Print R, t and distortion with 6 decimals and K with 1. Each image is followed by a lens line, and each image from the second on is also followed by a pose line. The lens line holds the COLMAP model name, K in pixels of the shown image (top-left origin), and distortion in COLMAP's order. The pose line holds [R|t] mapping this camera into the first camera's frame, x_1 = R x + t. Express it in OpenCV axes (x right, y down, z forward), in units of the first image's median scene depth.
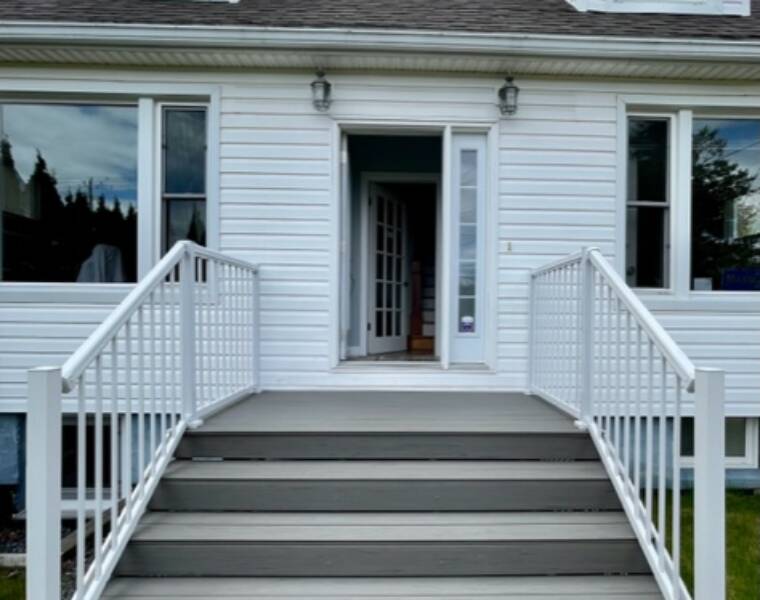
lens RADIAL K [[401.2, 0, 398.1], [0, 401.2, 297.8], [0, 0, 1]] dist [0.003239, 0.000859]
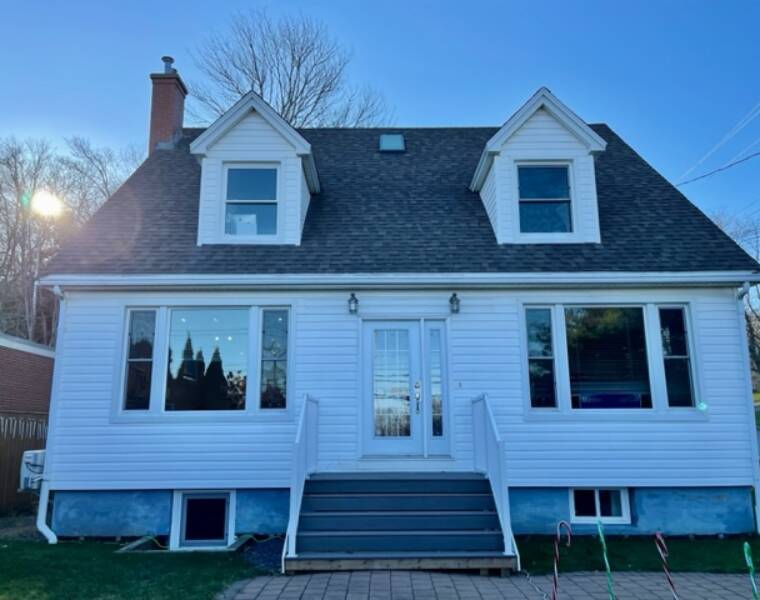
lens RADIAL K [[737.1, 0, 380.4], [0, 737.1, 308.4], [0, 0, 1]] dist [0.127109, -0.200383]
pose [[0.999831, -0.018382, -0.000290, -0.062064], [0.018162, 0.990059, -0.139474, -0.013465], [0.002851, 0.139446, 0.990226, -2.252661]]
